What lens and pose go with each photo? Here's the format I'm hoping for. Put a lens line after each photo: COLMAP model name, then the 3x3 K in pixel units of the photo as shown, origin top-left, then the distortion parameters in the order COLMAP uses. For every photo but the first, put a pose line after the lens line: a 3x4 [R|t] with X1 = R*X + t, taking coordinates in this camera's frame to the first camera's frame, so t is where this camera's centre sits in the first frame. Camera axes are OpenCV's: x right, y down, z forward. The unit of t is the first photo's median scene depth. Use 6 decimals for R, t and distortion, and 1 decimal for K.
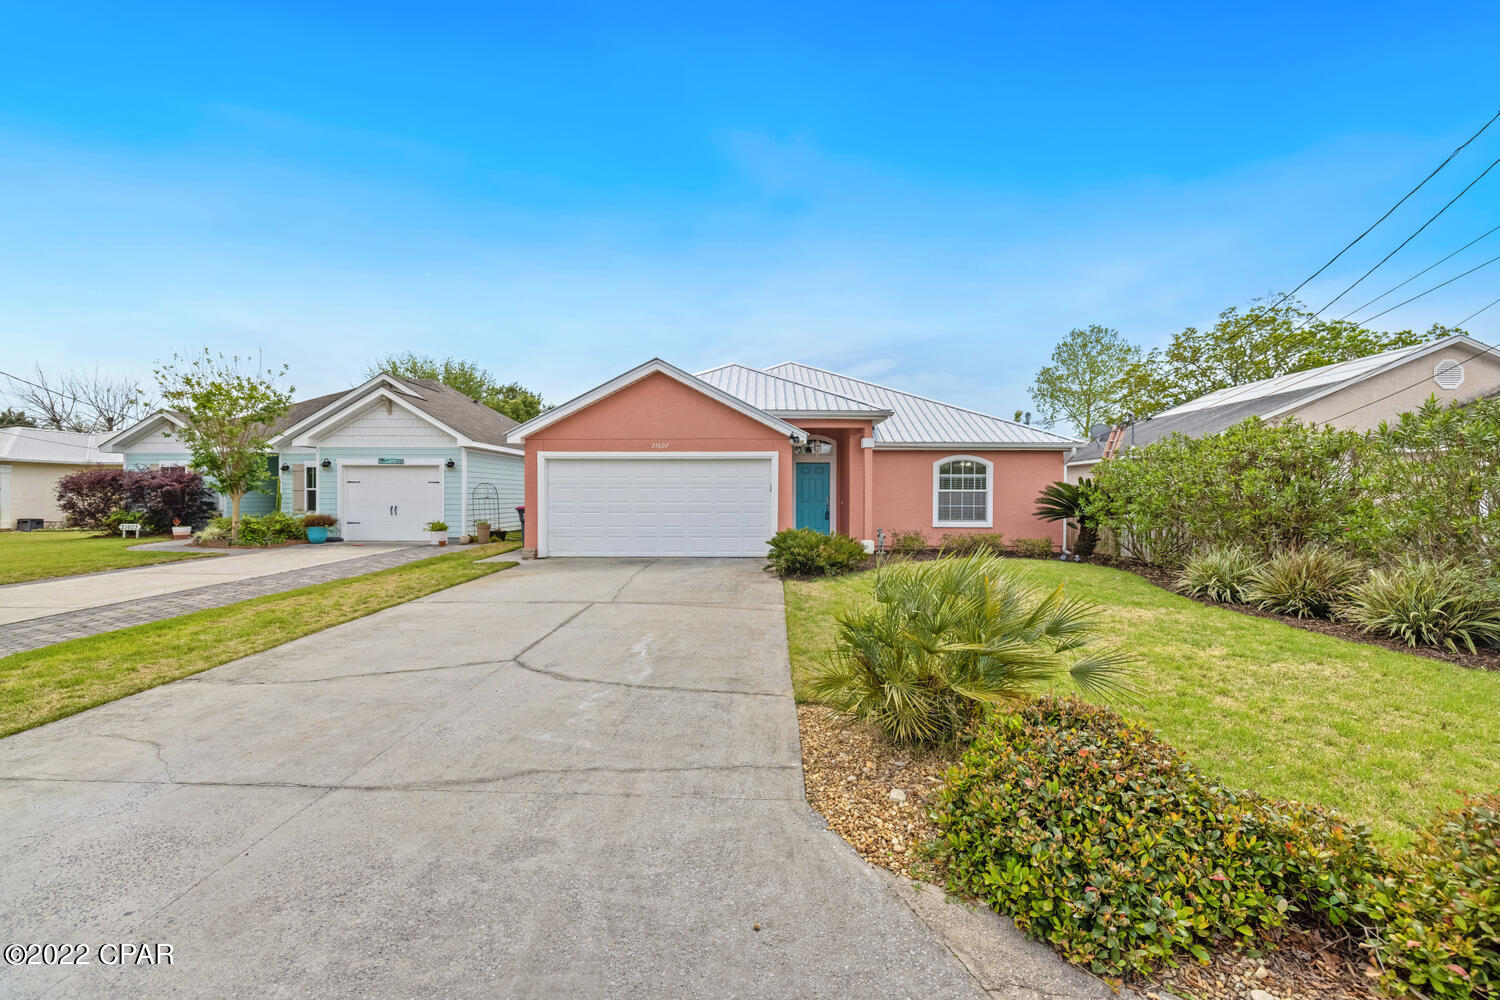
lens RADIAL K [[621.2, 0, 750.9], [0, 621.2, 498.1], [0, 0, 1]] dist [0.009210, -0.001254]
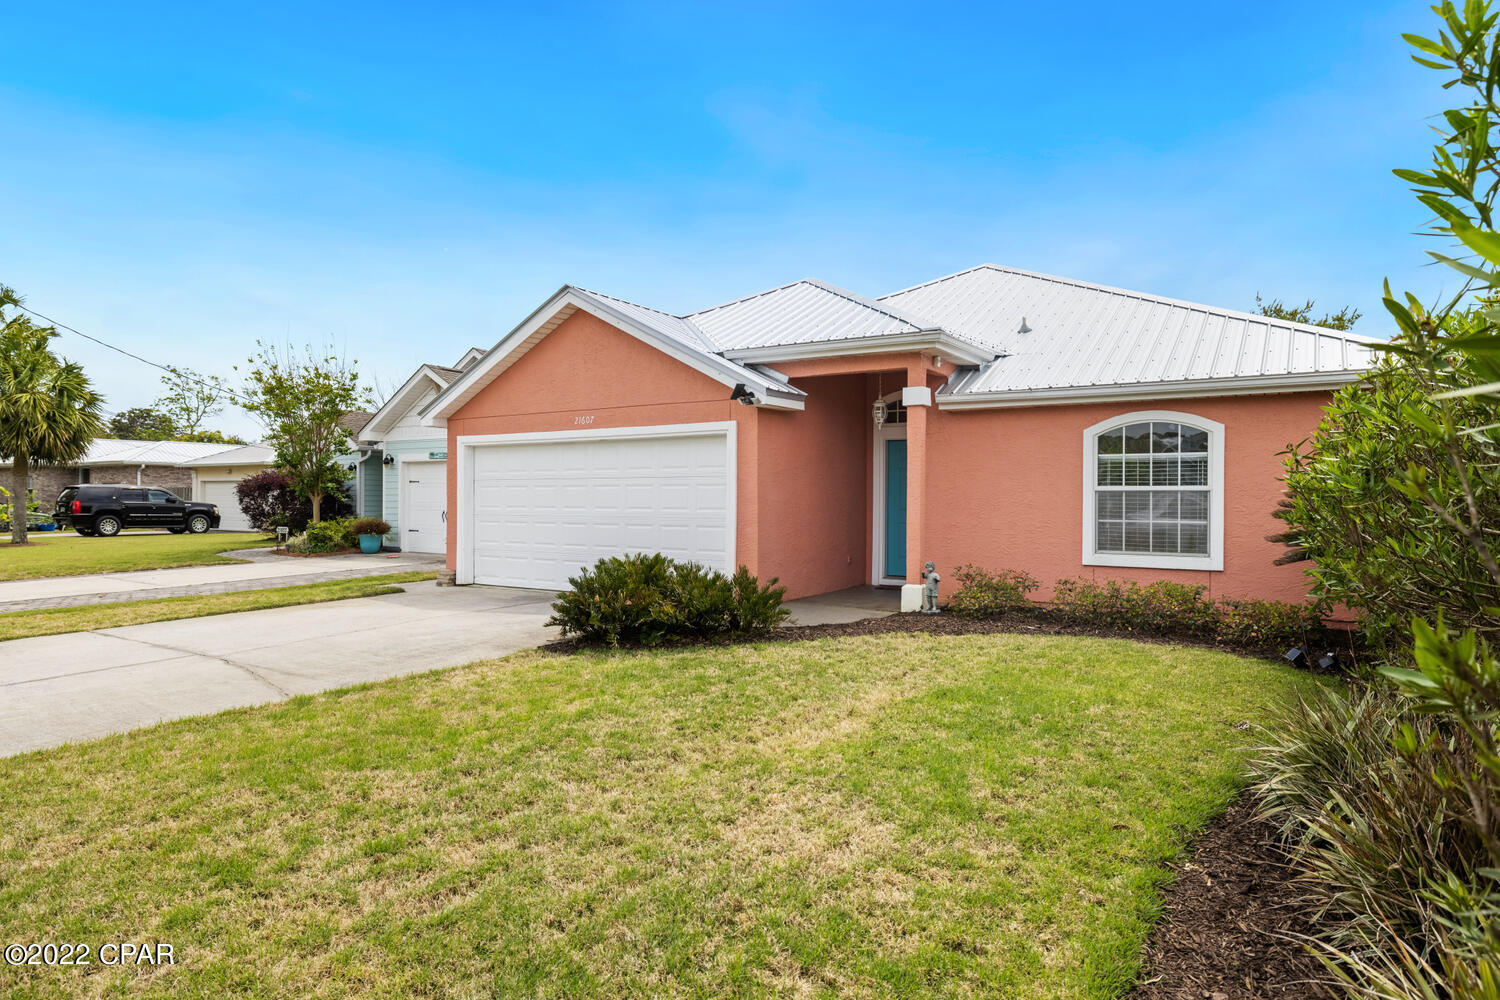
lens RADIAL K [[891.0, 0, 747.9], [0, 891.0, 499.6], [0, 0, 1]] dist [-0.006579, -0.000597]
pose [[0.837882, 0.002661, -0.545846, 0.448880], [-0.004987, 0.999984, -0.002780, -0.000429], [0.545829, 0.005051, 0.837881, 0.286175]]
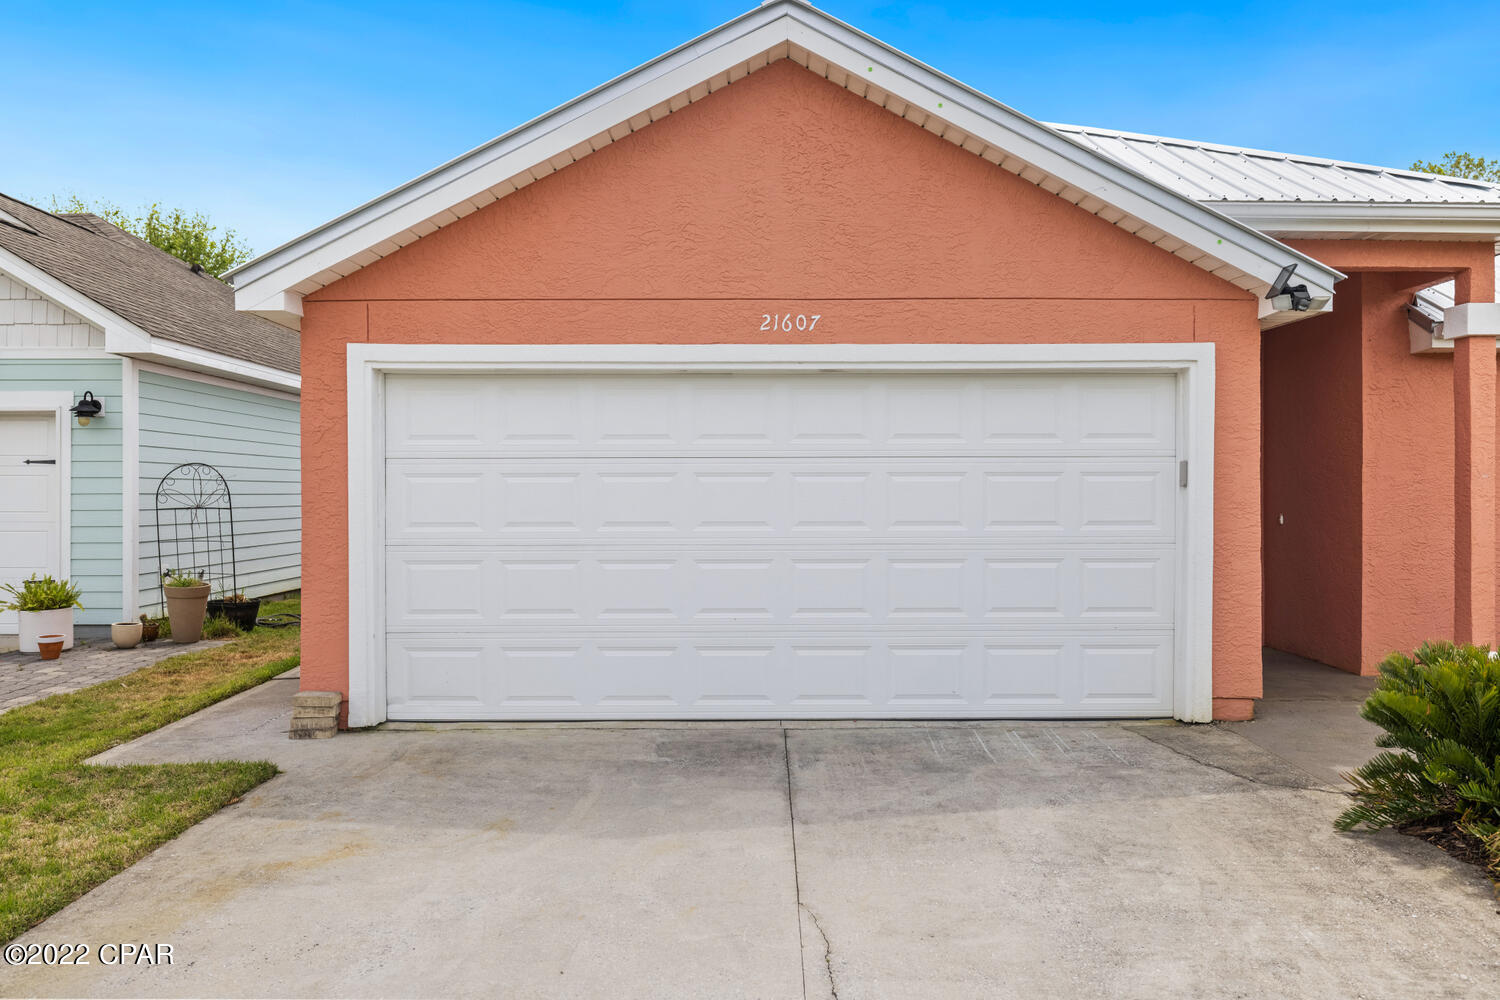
lens RADIAL K [[1143.4, 0, 748.9], [0, 1143.4, 500.6], [0, 0, 1]] dist [-0.000929, 0.000326]
pose [[0.999931, -0.002137, 0.011518, -0.152725], [0.002109, 0.999995, 0.002474, -0.005333], [-0.011523, -0.002449, 0.999931, 0.437286]]
